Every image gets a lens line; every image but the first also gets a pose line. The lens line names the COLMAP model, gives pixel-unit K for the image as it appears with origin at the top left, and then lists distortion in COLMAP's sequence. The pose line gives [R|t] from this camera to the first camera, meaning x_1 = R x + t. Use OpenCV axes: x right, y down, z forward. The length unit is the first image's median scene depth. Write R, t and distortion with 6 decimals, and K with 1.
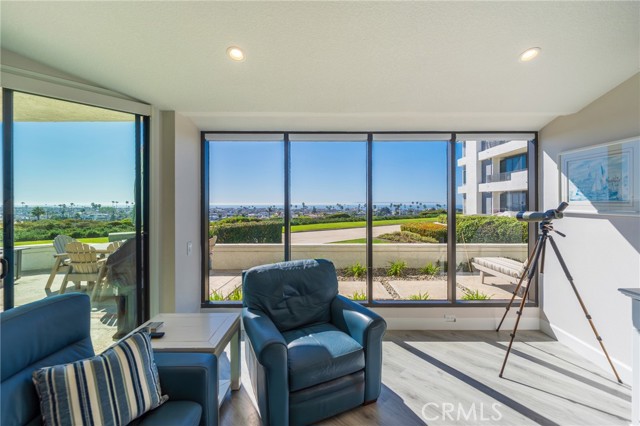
lens RADIAL K [[263.5, 0, 327.0], [0, 263.5, 203.2], [0, 0, 1]] dist [-0.000422, -0.000215]
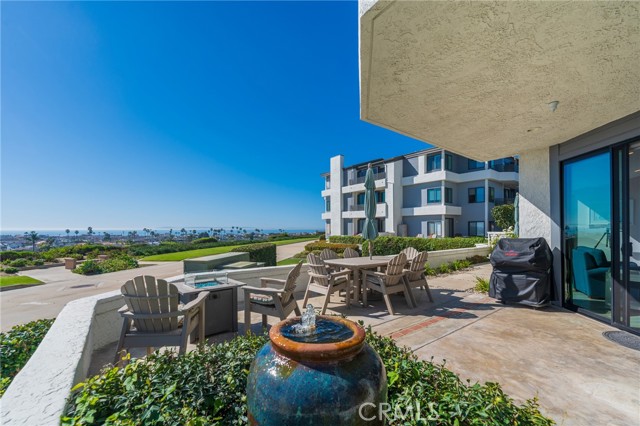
lens RADIAL K [[261.2, 0, 320.6], [0, 261.2, 228.7], [0, 0, 1]] dist [0.001077, 0.000049]
pose [[0.797906, -0.000575, 0.602781, -0.273383], [-0.000786, 0.999998, 0.001994, 0.006446], [-0.602781, -0.002065, 0.797904, 0.053737]]
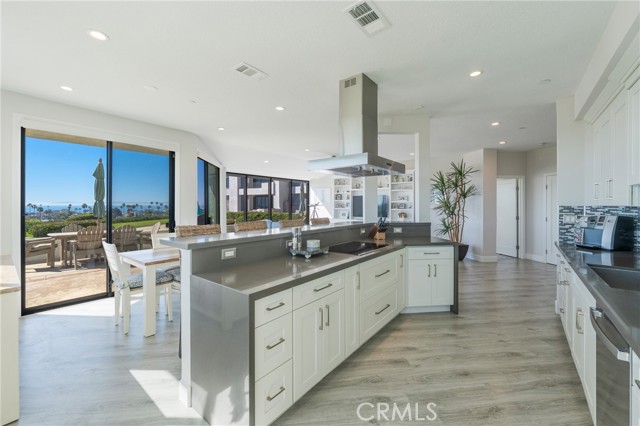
lens RADIAL K [[256.4, 0, 318.1], [0, 256.4, 205.0], [0, 0, 1]] dist [-0.000790, -0.000114]
pose [[0.625576, 0.000494, 0.780163, -0.190796], [-0.004251, 0.999987, 0.002775, 0.002603], [-0.780152, -0.005052, 0.625570, -0.129845]]
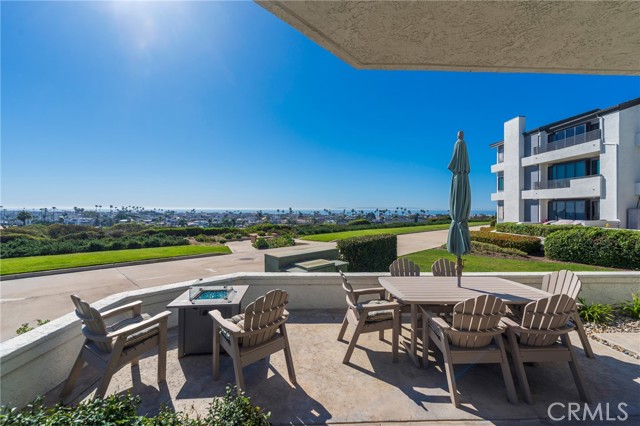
lens RADIAL K [[261.4, 0, 320.2], [0, 261.4, 209.3], [0, 0, 1]] dist [-0.001735, -0.000261]
pose [[0.999426, 0.004847, 0.033530, -0.197326], [-0.004980, 0.999980, 0.003911, -0.005556], [-0.033510, -0.004076, 0.999430, 0.067718]]
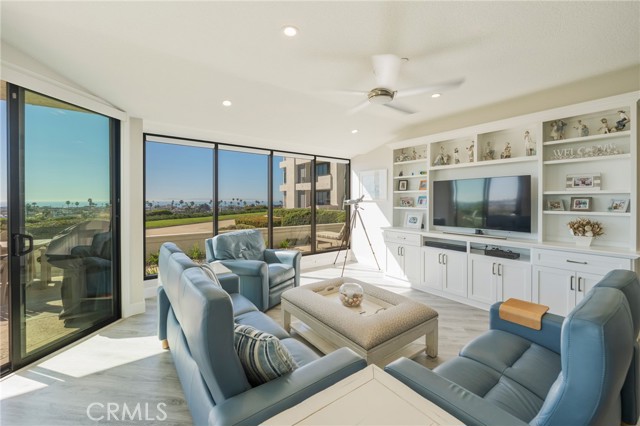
lens RADIAL K [[259.8, 0, 319.8], [0, 259.8, 201.7], [0, 0, 1]] dist [-0.000249, -0.000075]
pose [[0.803369, -0.001623, 0.595480, -0.059422], [-0.002704, 0.999976, 0.006375, 0.003162], [-0.595476, -0.006732, 0.803345, -0.046934]]
